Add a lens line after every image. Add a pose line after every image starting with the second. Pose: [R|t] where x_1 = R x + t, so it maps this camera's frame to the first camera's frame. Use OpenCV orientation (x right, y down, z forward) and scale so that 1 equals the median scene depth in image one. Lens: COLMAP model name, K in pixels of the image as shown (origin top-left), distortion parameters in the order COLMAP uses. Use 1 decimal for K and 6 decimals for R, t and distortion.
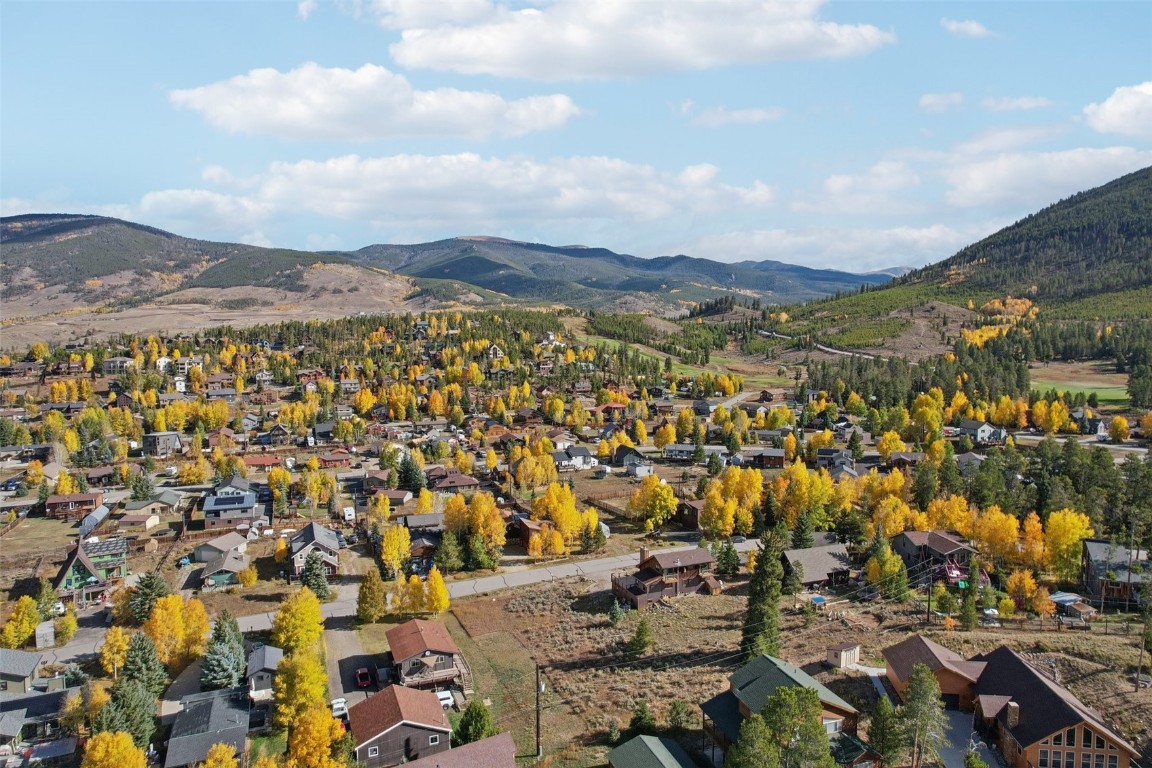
lens RADIAL K [[737.6, 0, 578.0], [0, 737.6, 388.7], [0, 0, 1]] dist [-0.074242, 0.065605]
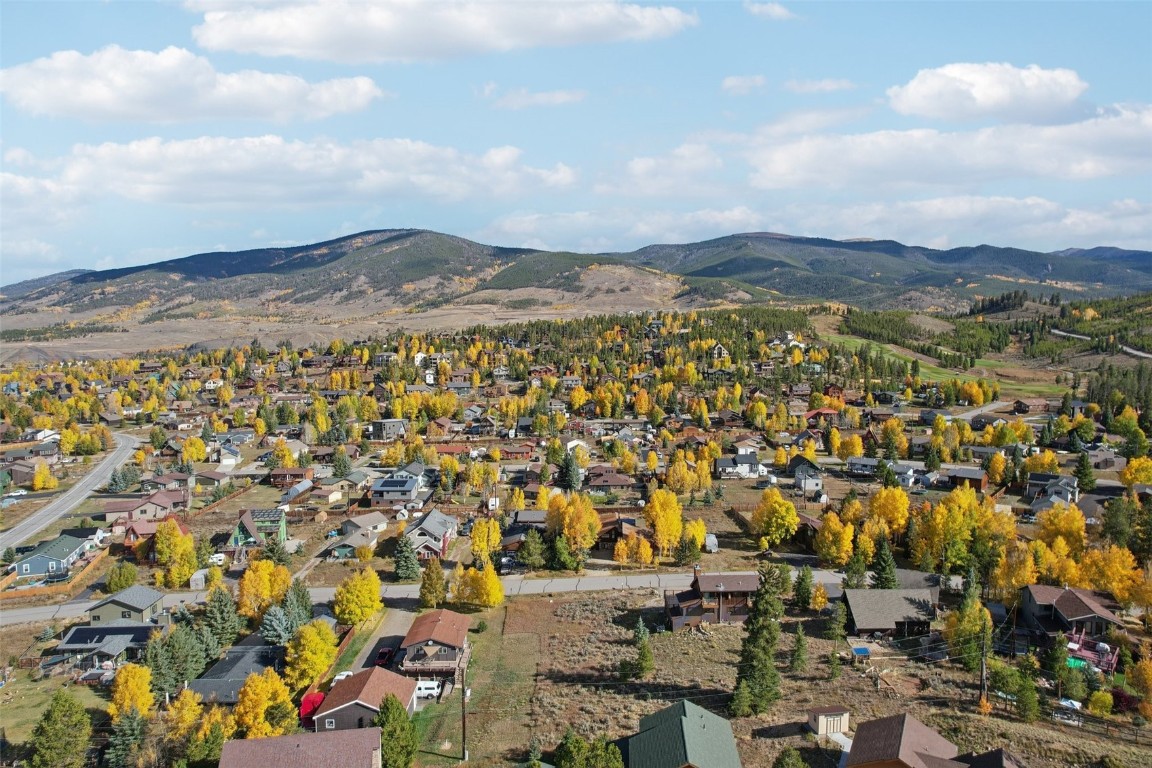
lens RADIAL K [[737.6, 0, 578.0], [0, 737.6, 388.7], [0, 0, 1]] dist [-0.074242, 0.065605]
pose [[0.930787, 0.029057, -0.364404, 0.083677], [-0.028114, 0.999574, 0.007895, -0.003608], [0.364478, 0.002896, 0.931207, 0.023467]]
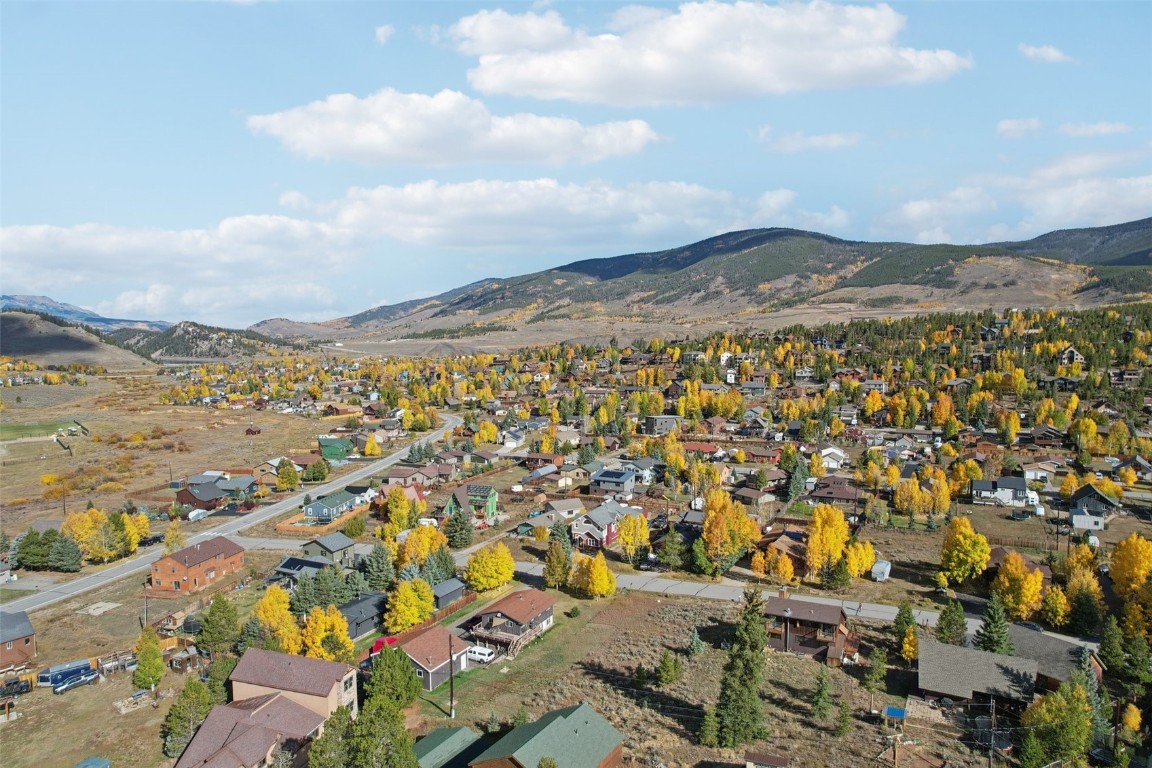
lens RADIAL K [[737.6, 0, 578.0], [0, 737.6, 388.7], [0, 0, 1]] dist [-0.074242, 0.065605]
pose [[0.650945, 0.059631, -0.756780, 0.167211], [-0.057271, 0.997927, 0.029371, -0.007379], [0.756962, 0.024222, 0.653010, 0.077511]]
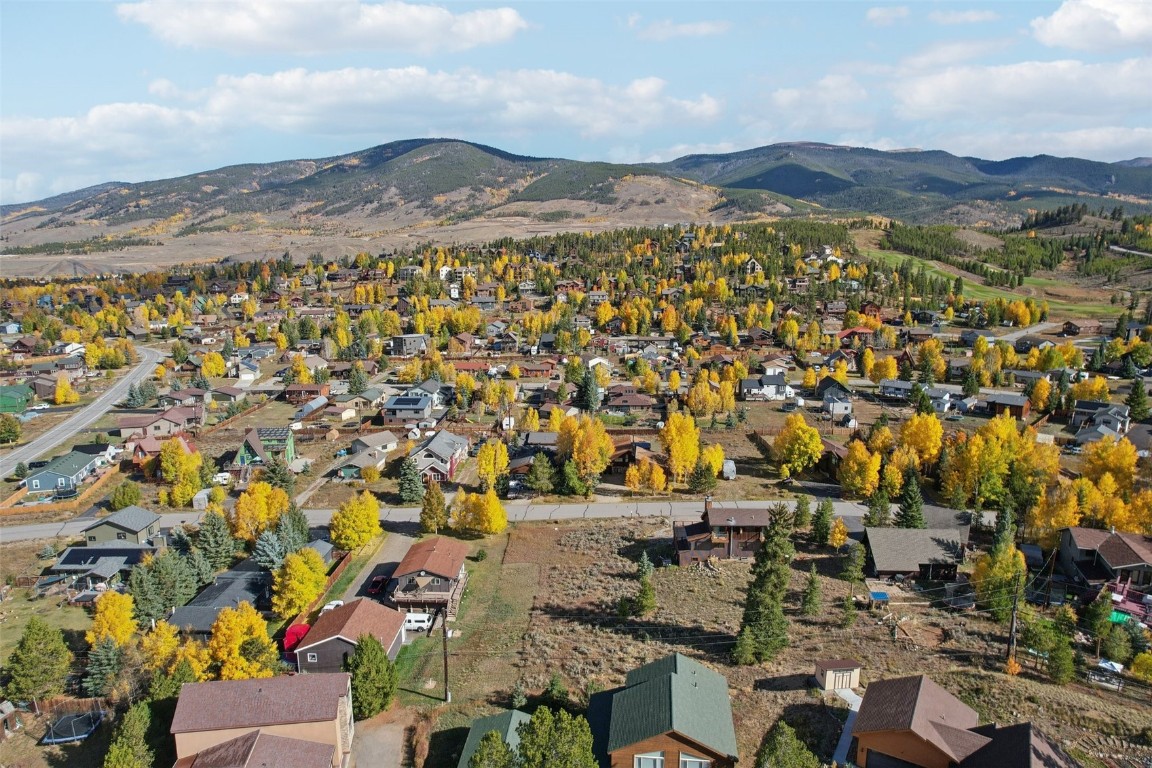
lens RADIAL K [[737.6, 0, 578.0], [0, 737.6, 388.7], [0, 0, 1]] dist [-0.074242, 0.065605]
pose [[0.912992, 0.081870, -0.399679, 0.085252], [-0.034462, 0.991633, 0.124403, -0.004716], [0.406519, -0.099805, 0.908175, 0.046436]]
